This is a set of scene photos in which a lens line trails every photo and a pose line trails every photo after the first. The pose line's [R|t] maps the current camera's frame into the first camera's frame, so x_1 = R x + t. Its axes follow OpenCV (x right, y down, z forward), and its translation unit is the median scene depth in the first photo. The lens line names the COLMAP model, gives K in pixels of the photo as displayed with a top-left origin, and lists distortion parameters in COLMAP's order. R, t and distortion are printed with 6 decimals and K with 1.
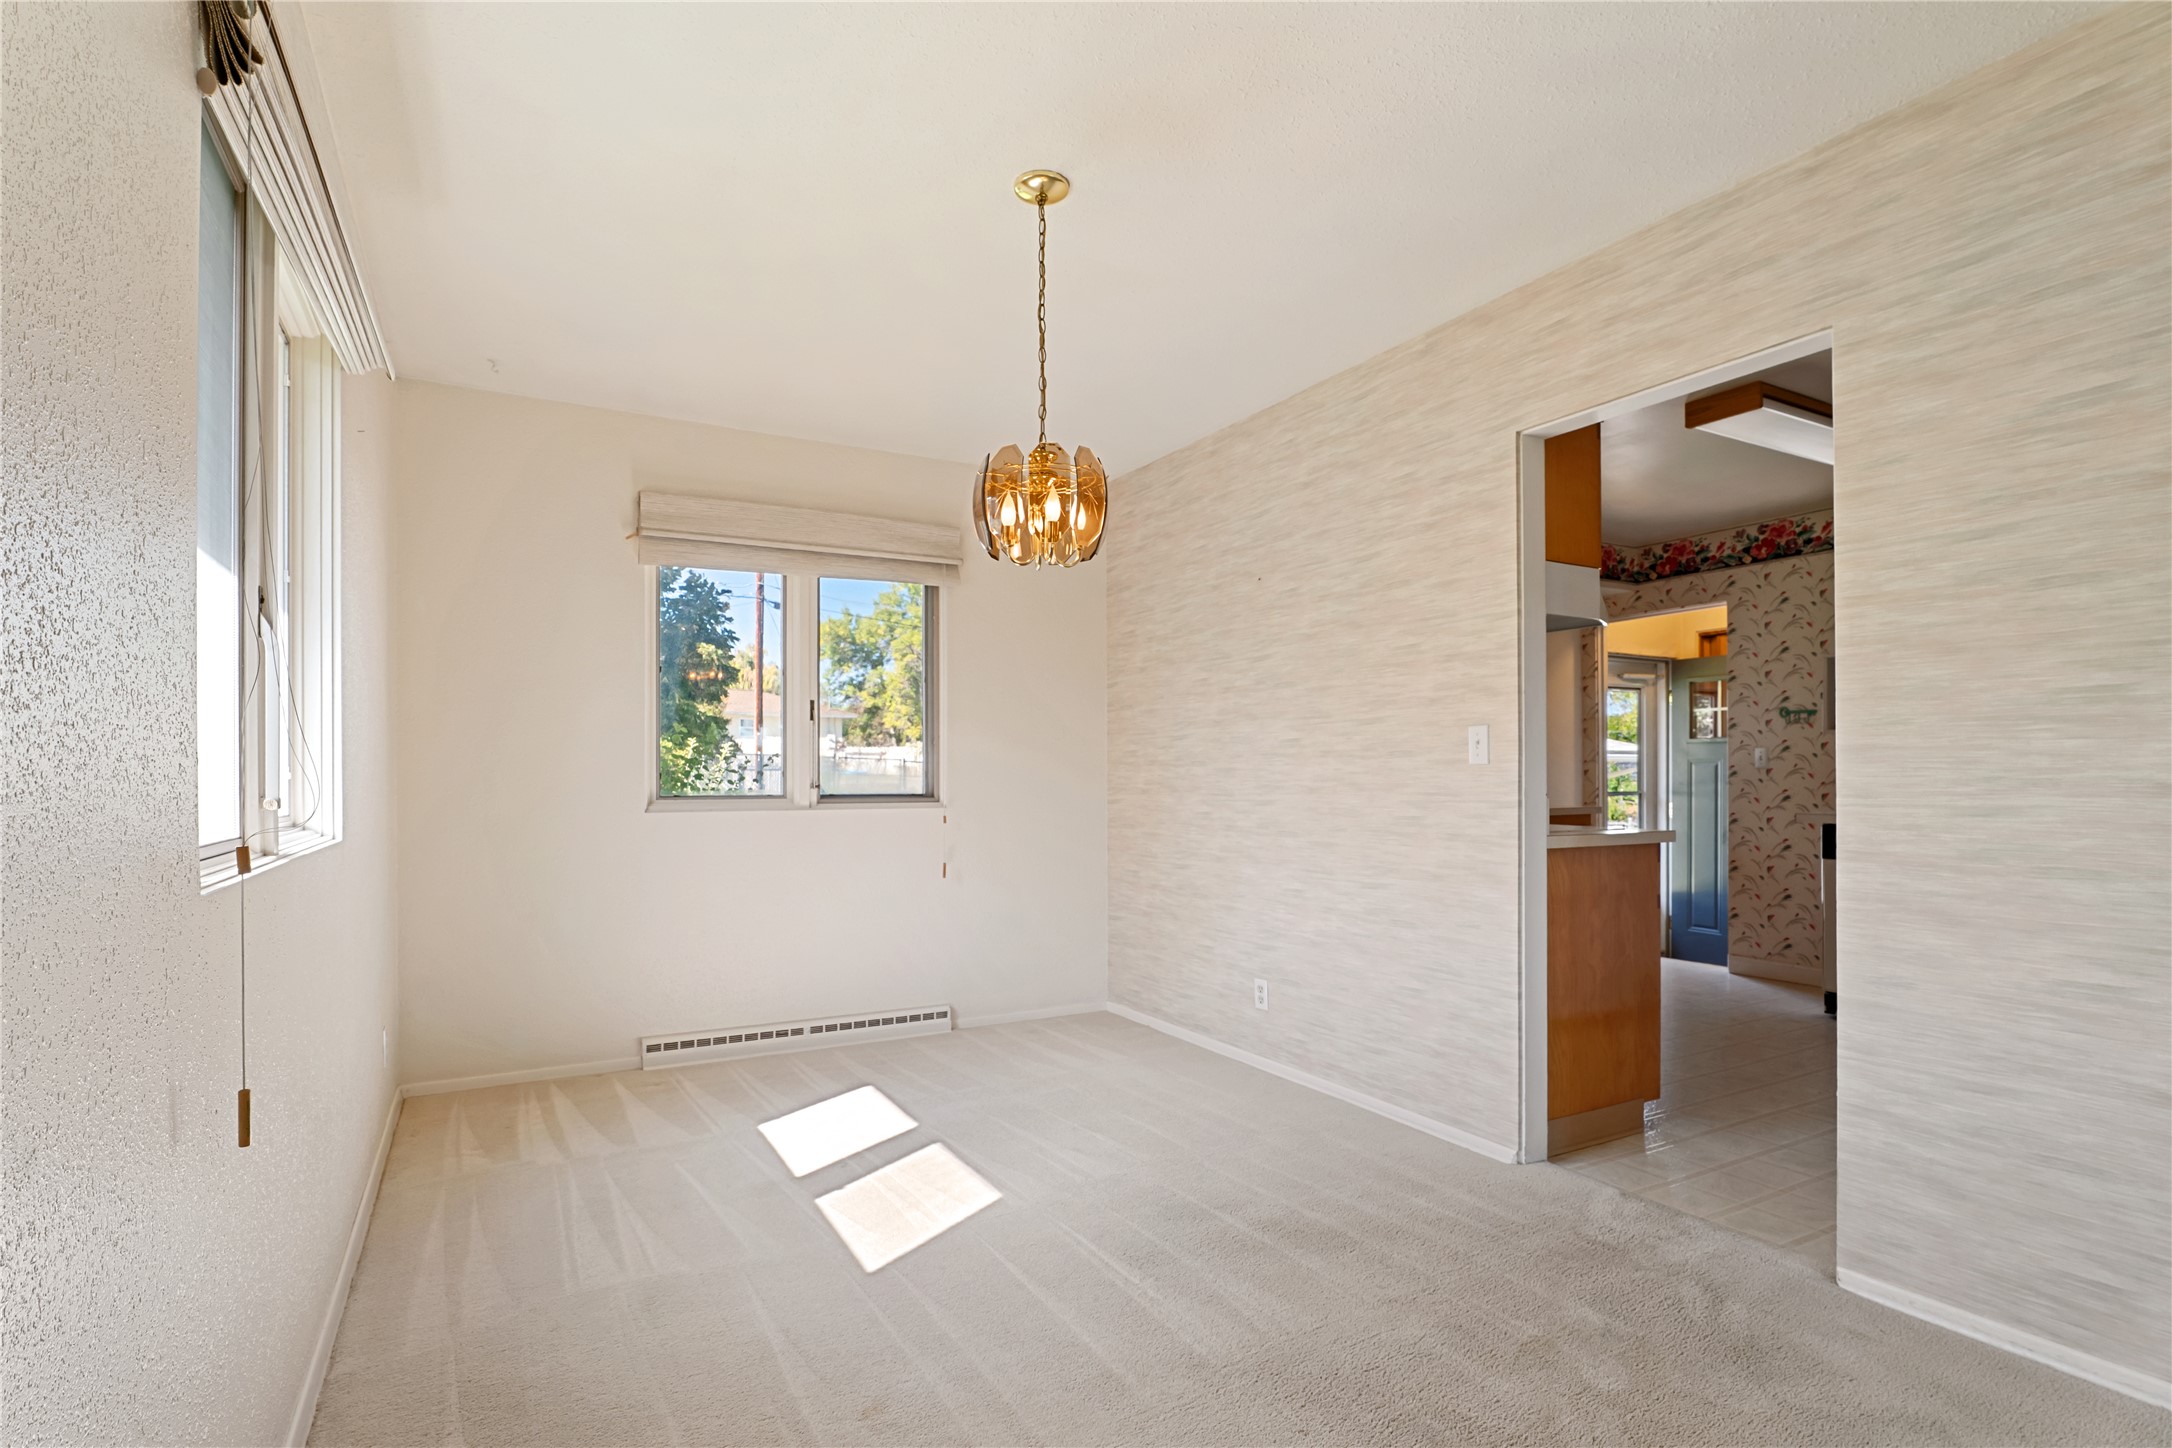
lens RADIAL K [[1001.3, 0, 1076.3], [0, 1001.3, 780.2], [0, 0, 1]] dist [0.001415, 0.000275]
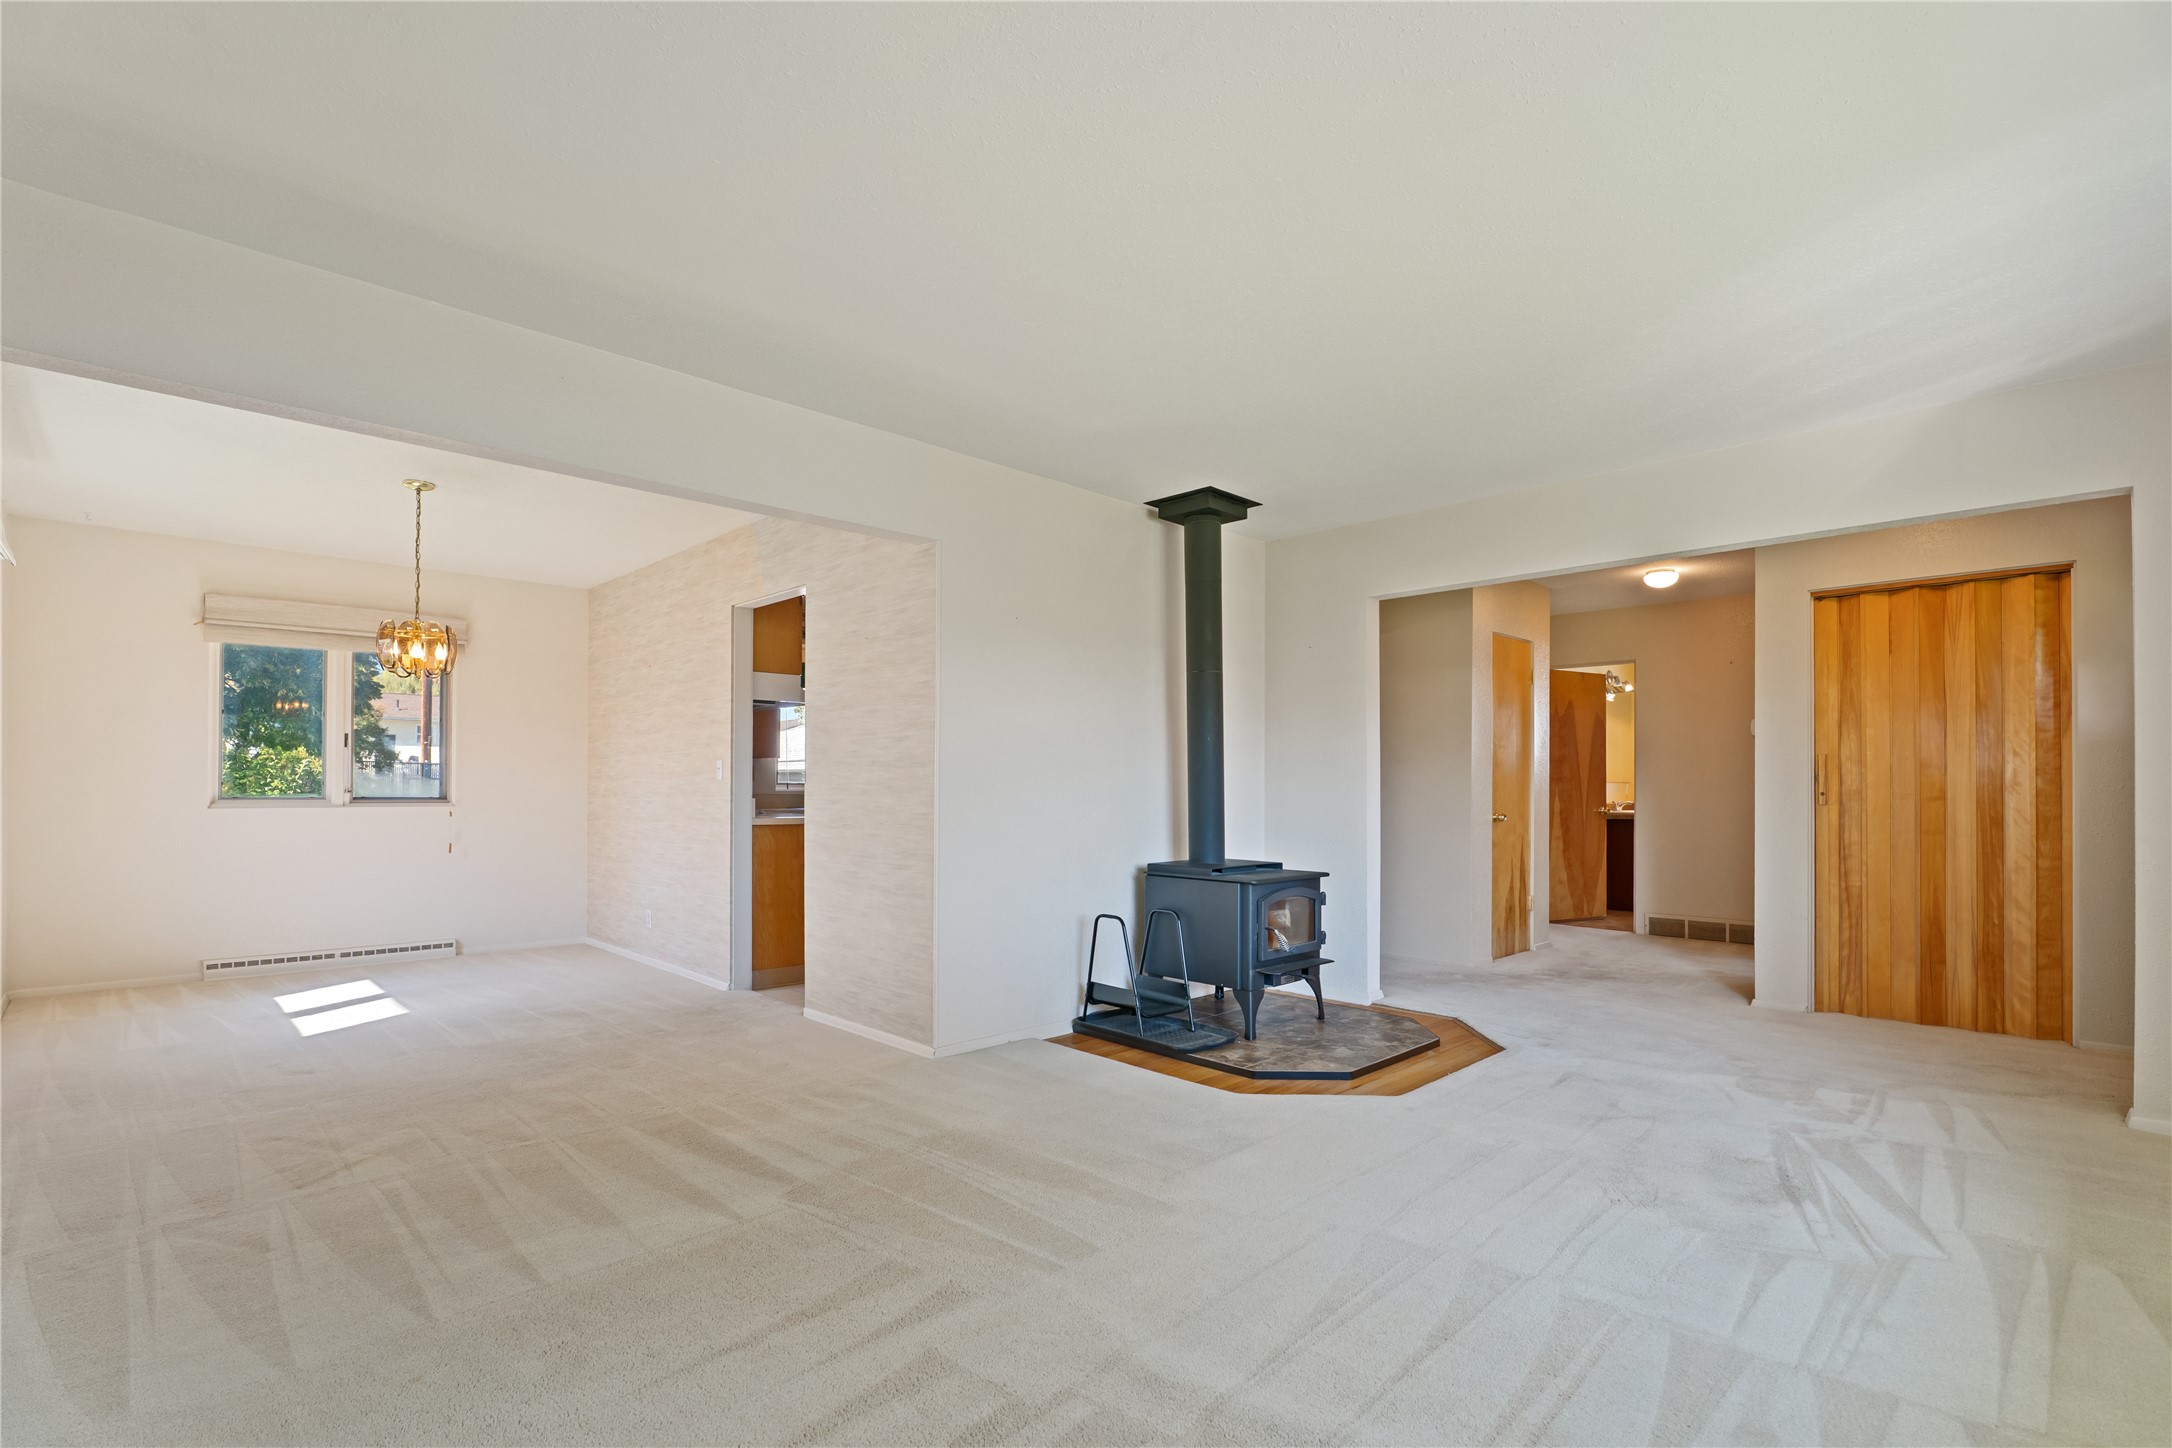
lens RADIAL K [[1001.3, 0, 1076.3], [0, 1001.3, 780.2], [0, 0, 1]] dist [0.001415, 0.000275]
pose [[0.971764, 0.005731, 0.235887, 0.475889], [-0.003580, 0.999948, -0.009544, -0.000186], [-0.235929, 0.008430, 0.971734, -0.757934]]
